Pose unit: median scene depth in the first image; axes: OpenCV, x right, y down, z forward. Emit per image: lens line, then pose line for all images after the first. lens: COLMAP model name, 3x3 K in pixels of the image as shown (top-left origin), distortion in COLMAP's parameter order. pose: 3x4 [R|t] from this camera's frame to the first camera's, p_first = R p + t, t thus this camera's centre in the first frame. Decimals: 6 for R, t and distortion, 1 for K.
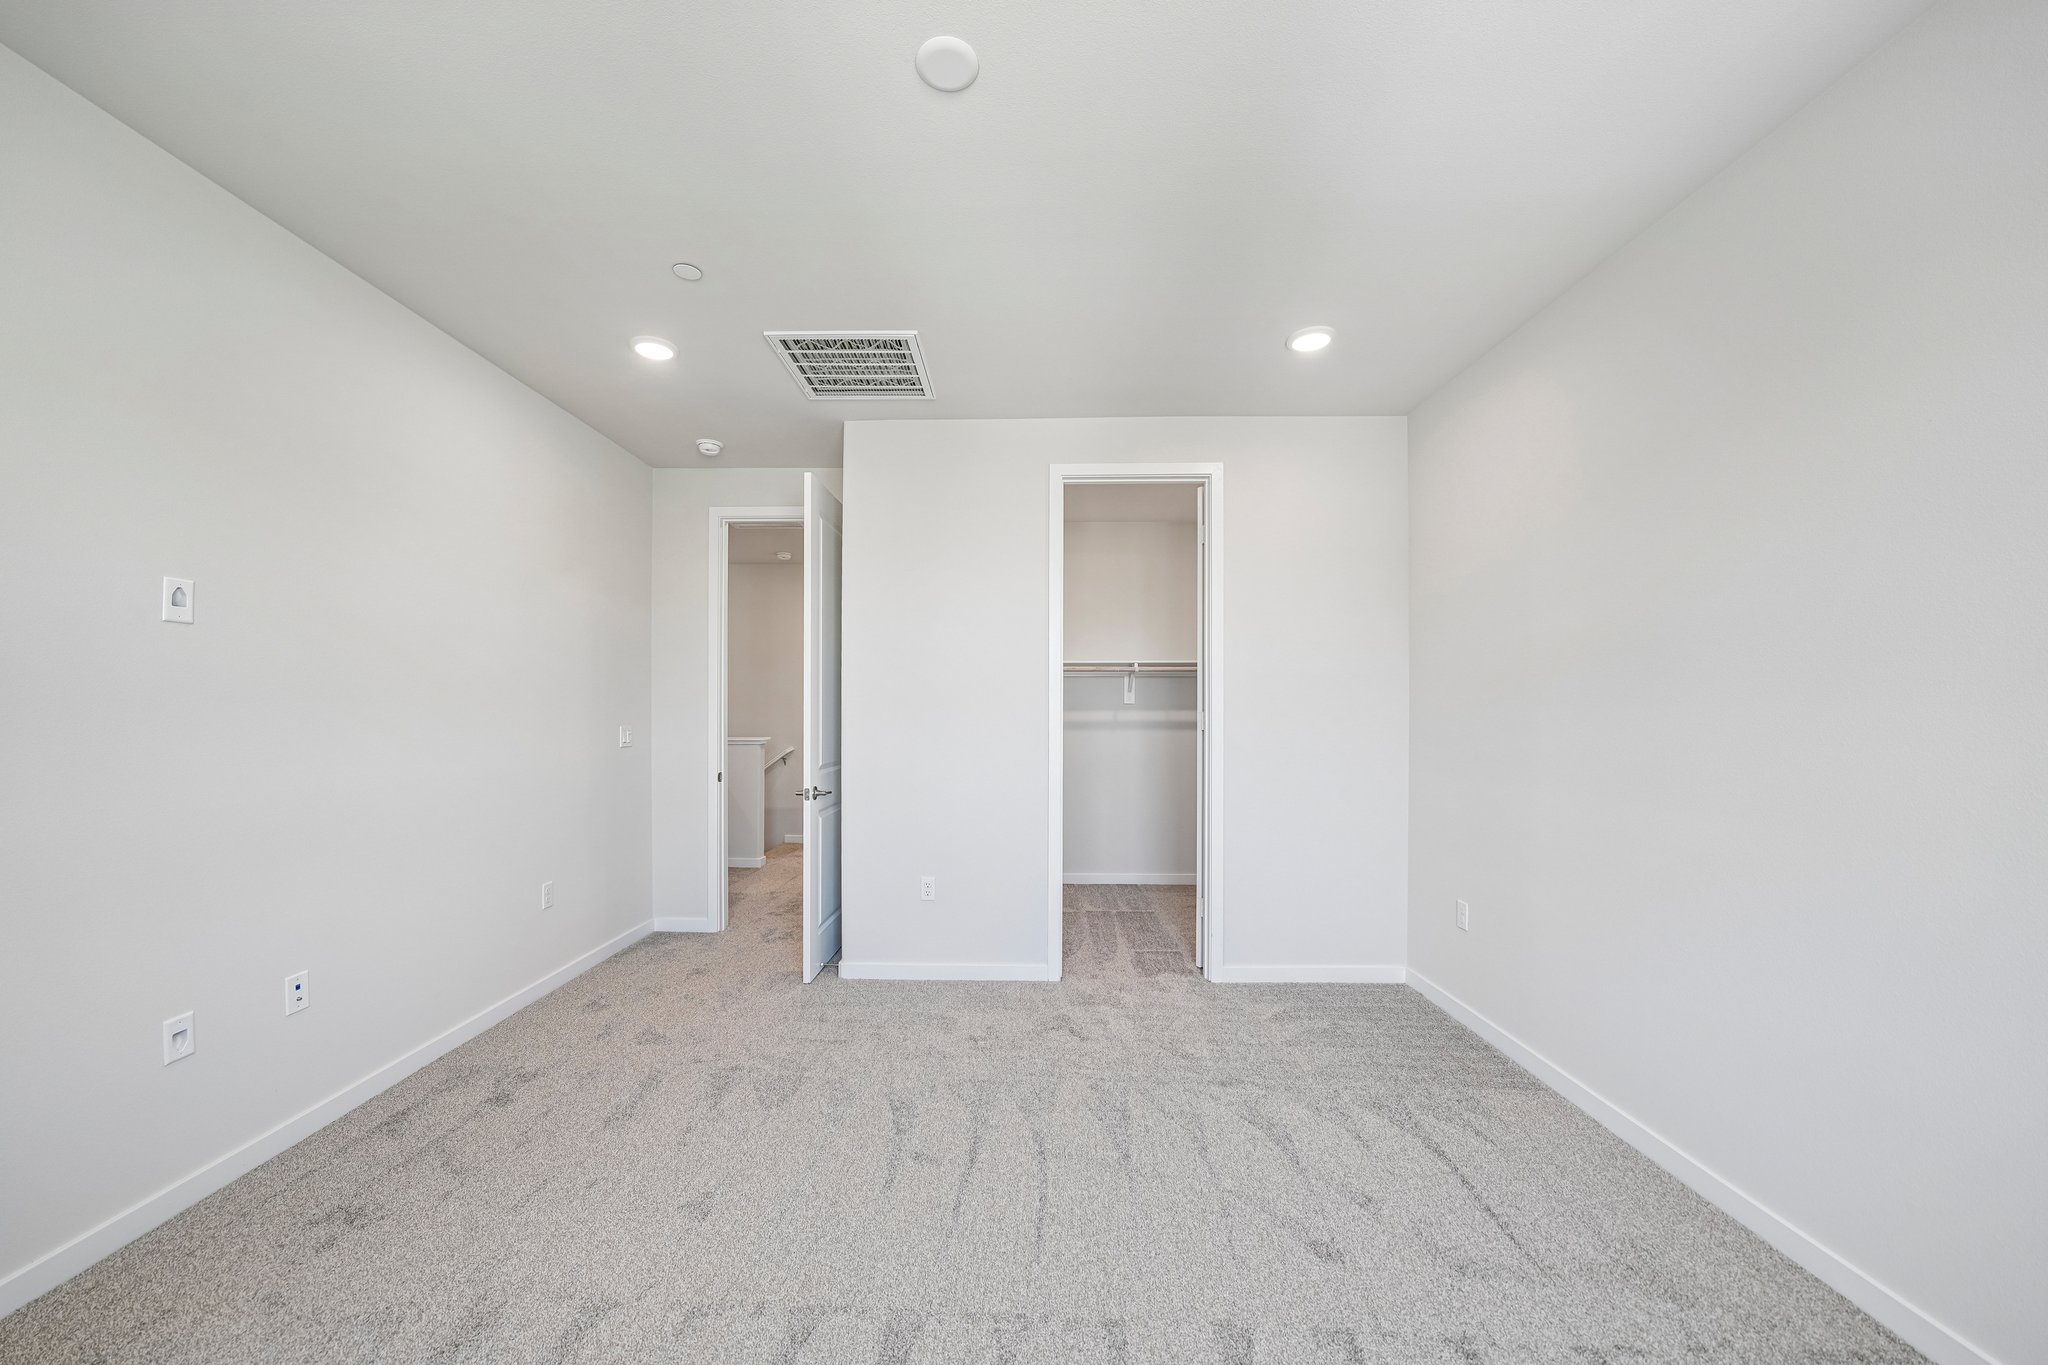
lens RADIAL K [[737.7, 0, 1018.2], [0, 737.7, 701.8], [0, 0, 1]] dist [-0.018590, 0.001174]
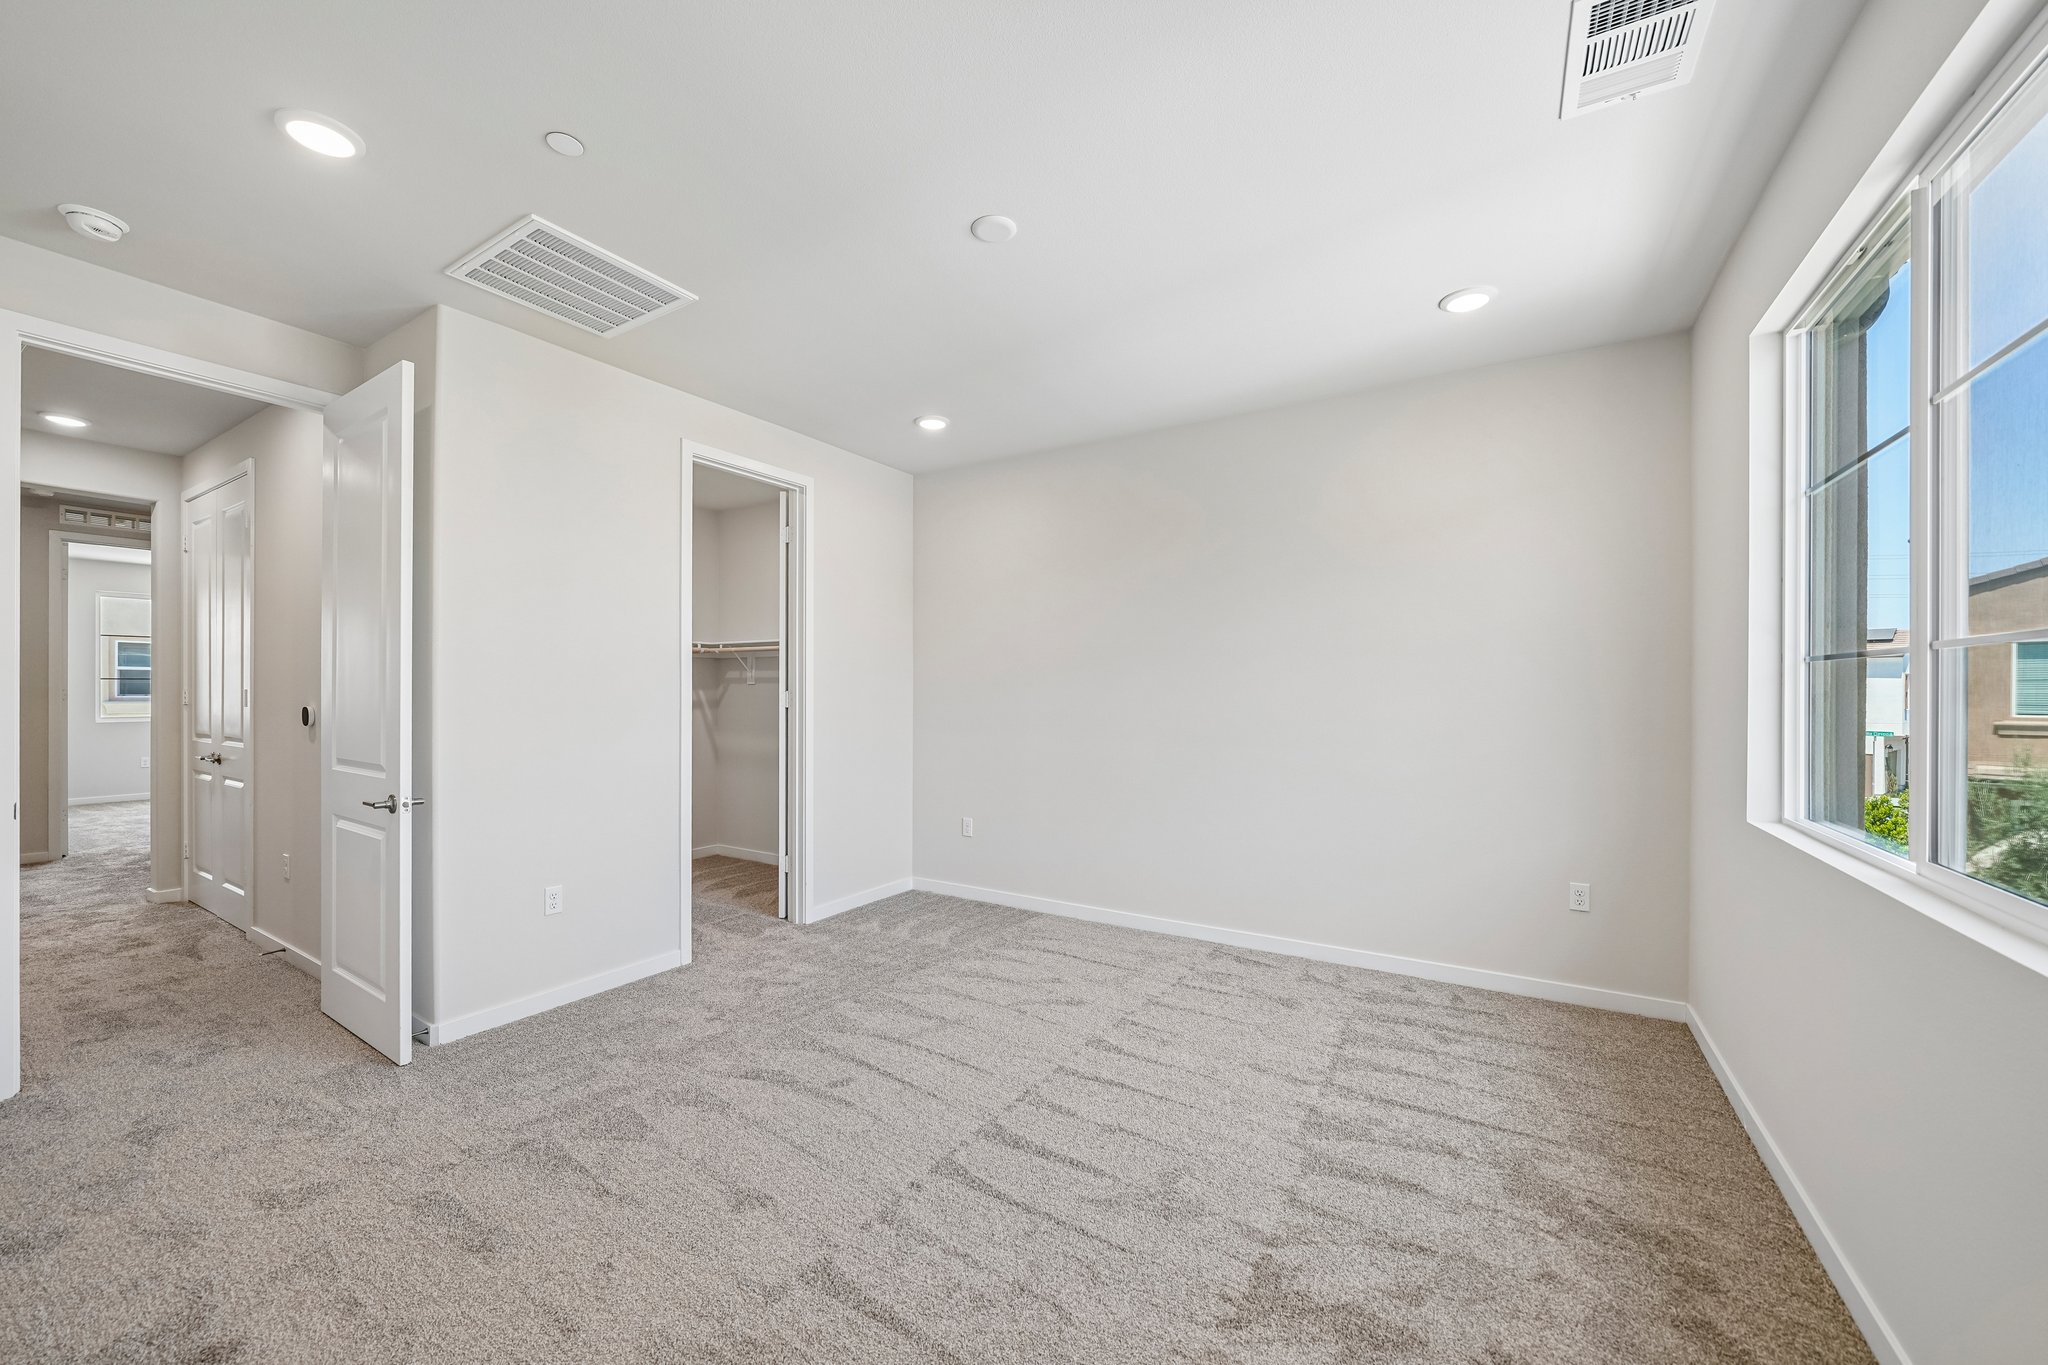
lens RADIAL K [[780.5, 0, 1011.6], [0, 780.5, 681.0], [0, 0, 1]] dist [-0.003876, -0.000200]
pose [[0.514622, 0.011096, 0.857346, -0.648661], [-0.010671, 0.999922, -0.006536, 0.002584], [-0.857351, -0.005785, 0.514700, 0.094007]]
